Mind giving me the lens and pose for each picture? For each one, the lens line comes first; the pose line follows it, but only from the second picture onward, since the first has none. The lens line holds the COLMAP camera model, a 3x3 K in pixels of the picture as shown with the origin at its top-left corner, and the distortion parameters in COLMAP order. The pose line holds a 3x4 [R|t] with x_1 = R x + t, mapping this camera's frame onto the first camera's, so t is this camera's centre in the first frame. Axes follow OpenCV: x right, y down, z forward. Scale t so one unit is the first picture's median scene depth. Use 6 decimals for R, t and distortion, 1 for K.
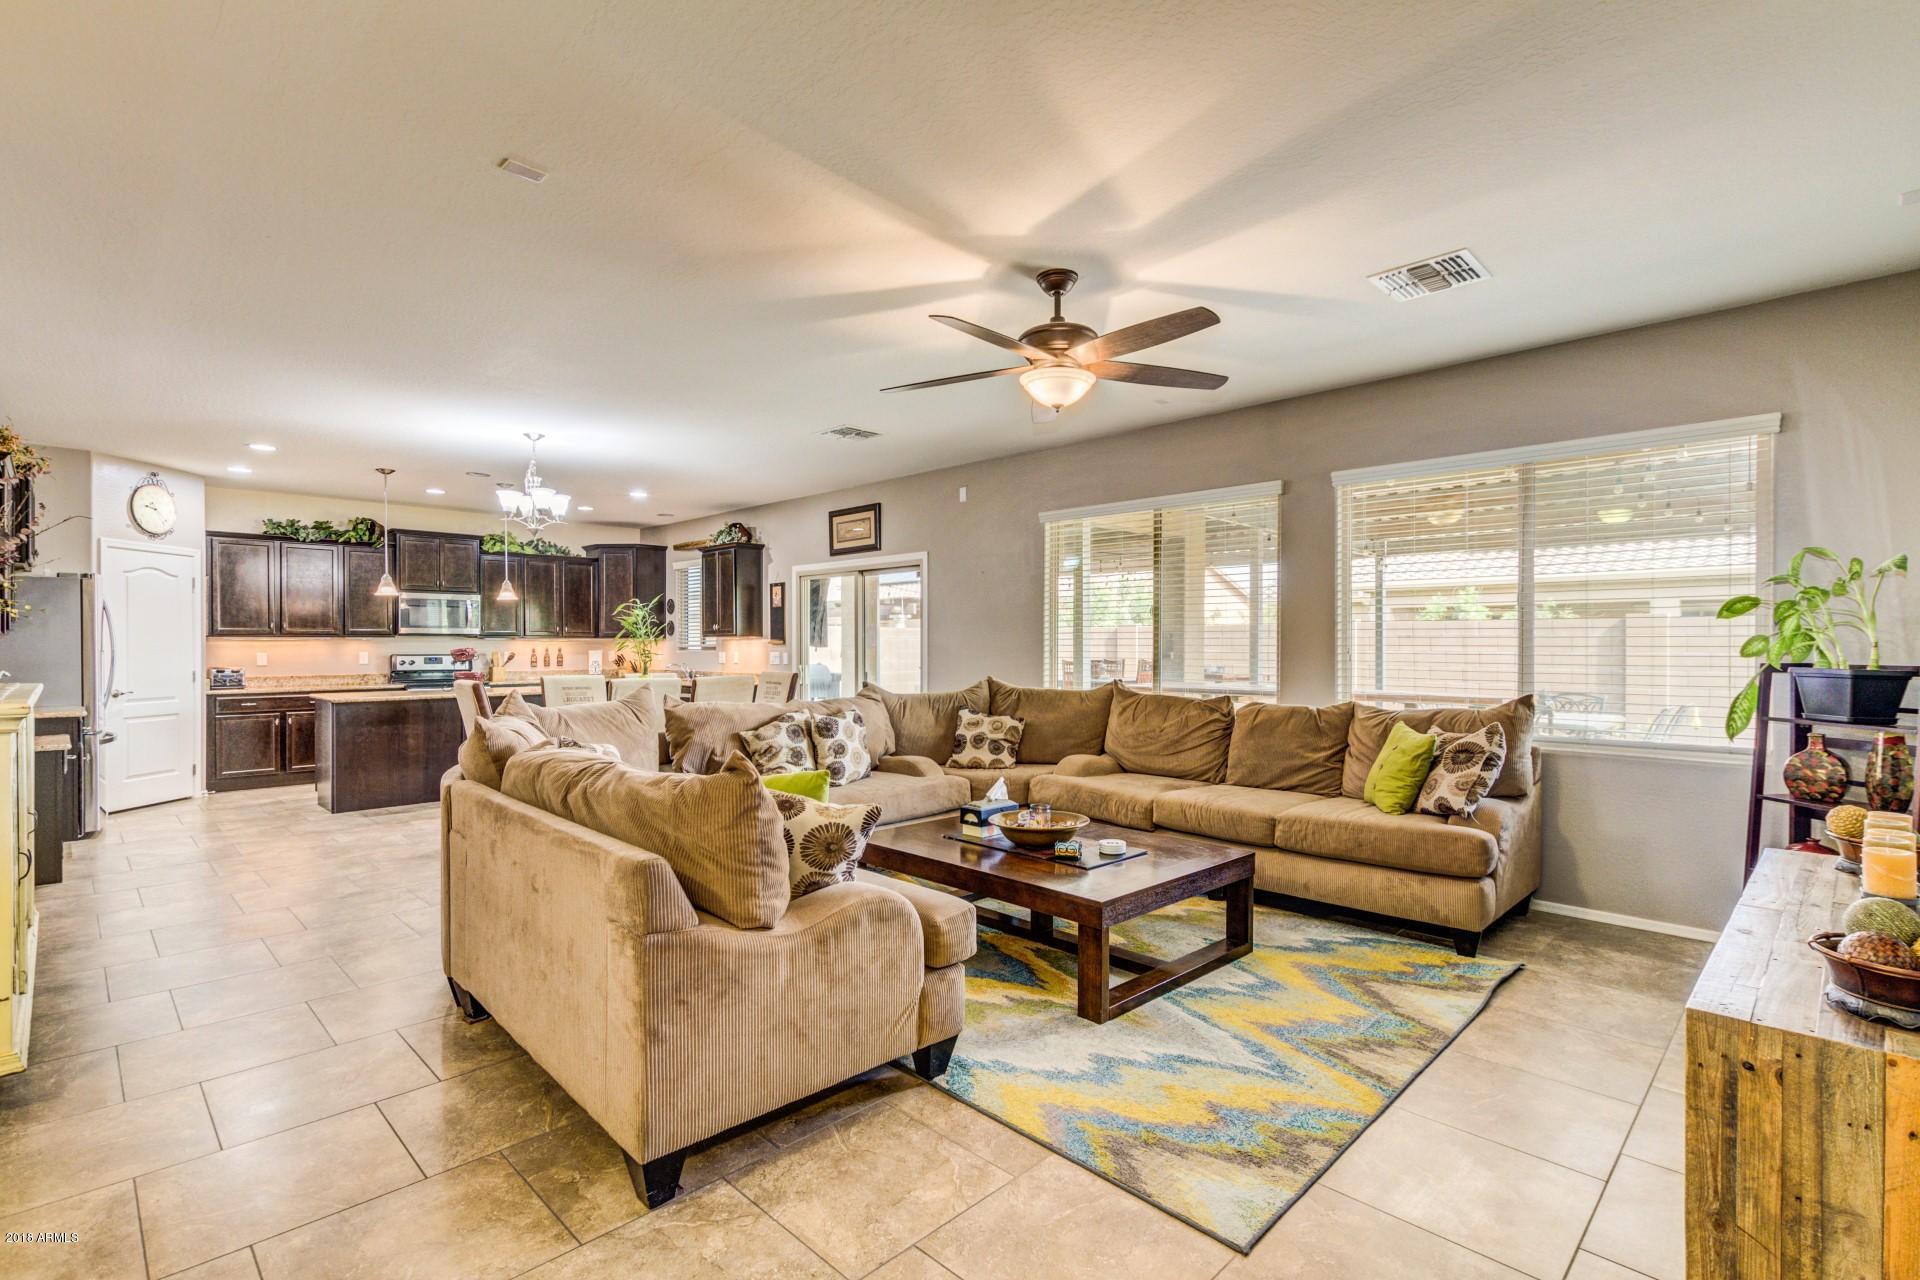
lens RADIAL K [[879.9, 0, 952.4], [0, 879.9, 651.0], [0, 0, 1]] dist [0.014626, -0.005040]
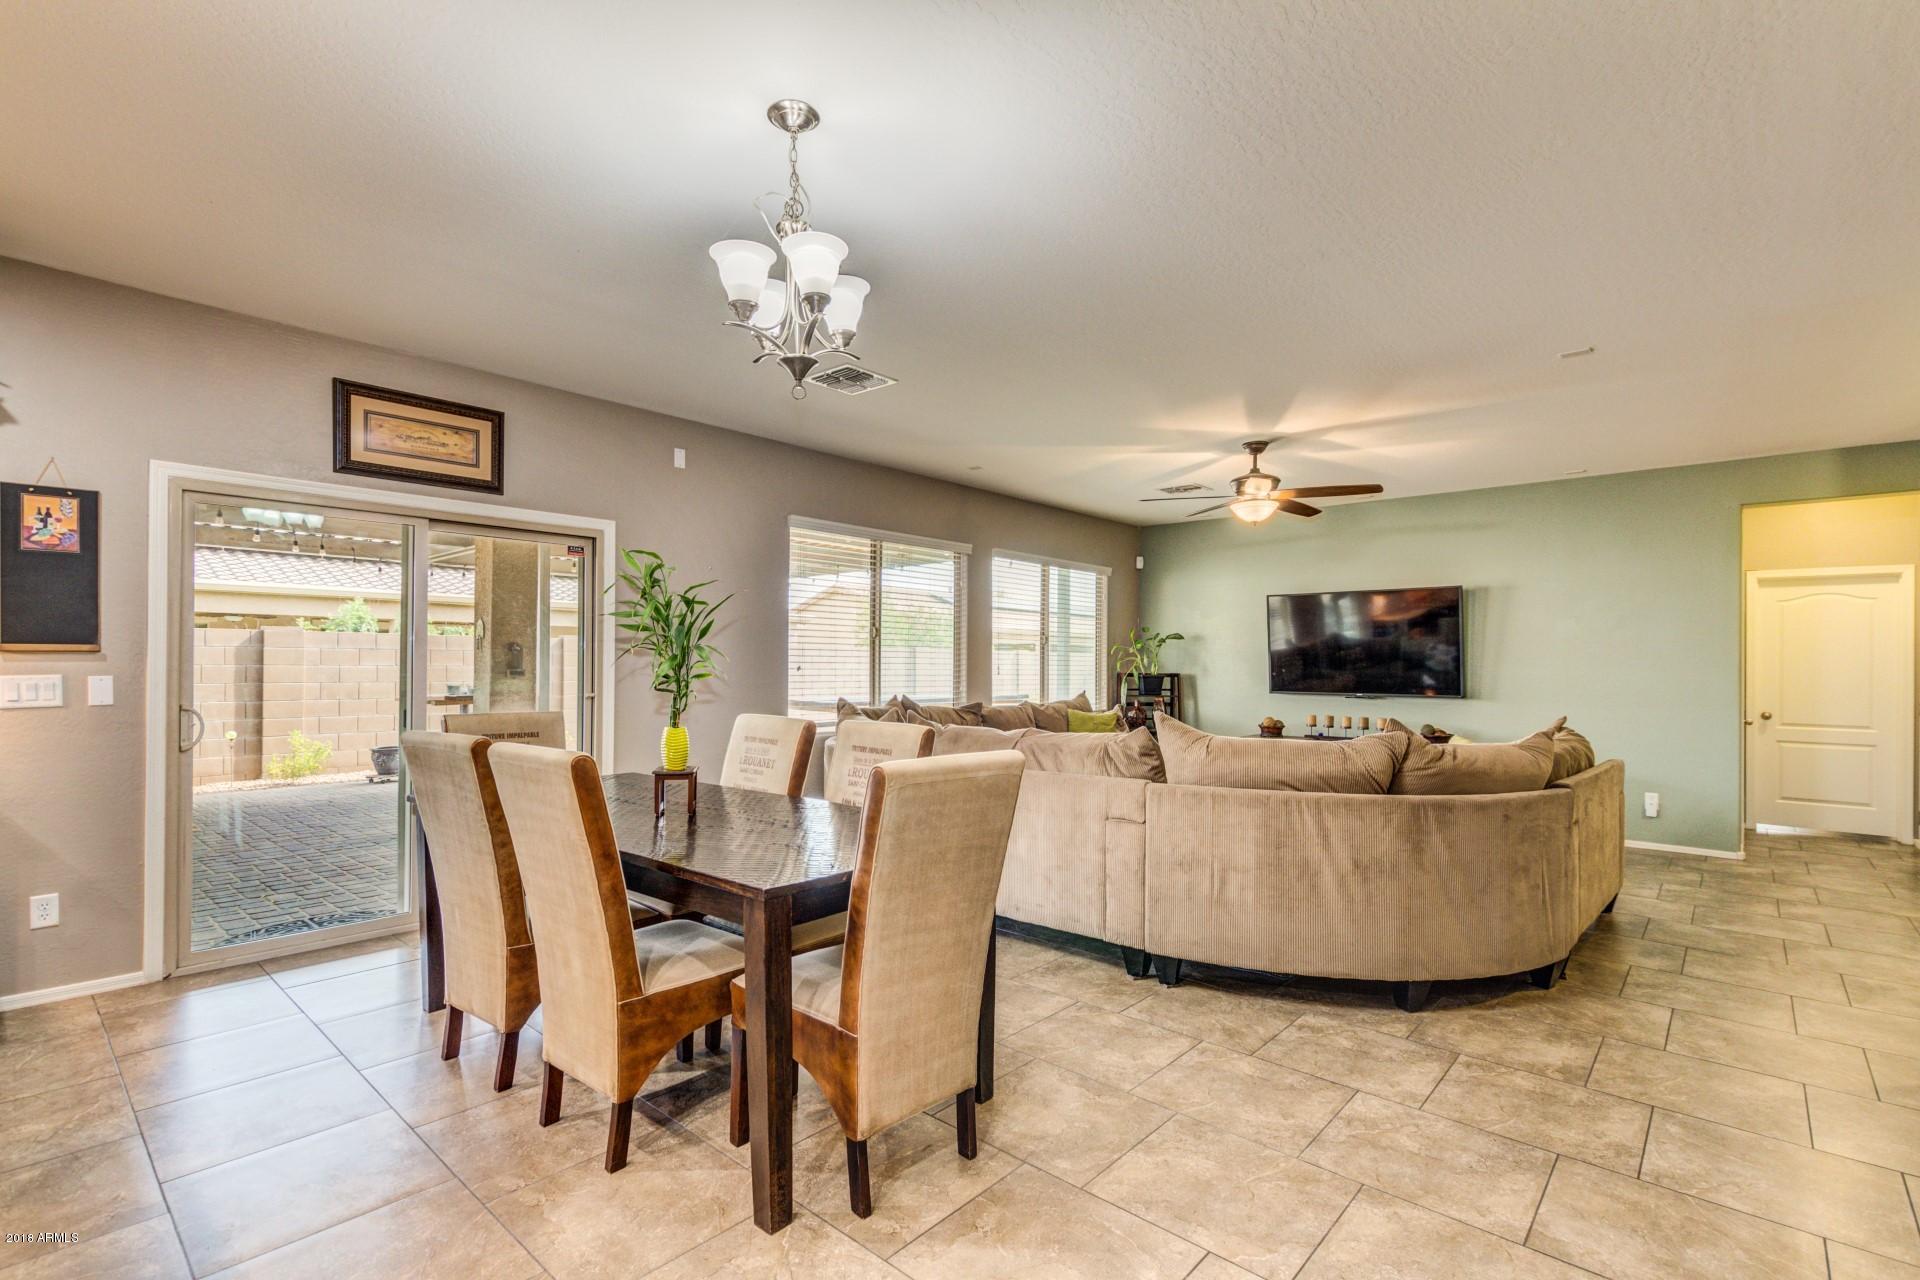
lens RADIAL K [[879.9, 0, 952.1], [0, 879.9, 651.4], [0, 0, 1]] dist [0.014626, -0.005040]
pose [[-0.042999, 0.016825, 0.998933, -0.635105], [-0.003187, 0.999851, -0.016978, -0.003534], [-0.999070, -0.003914, -0.042939, 0.694162]]
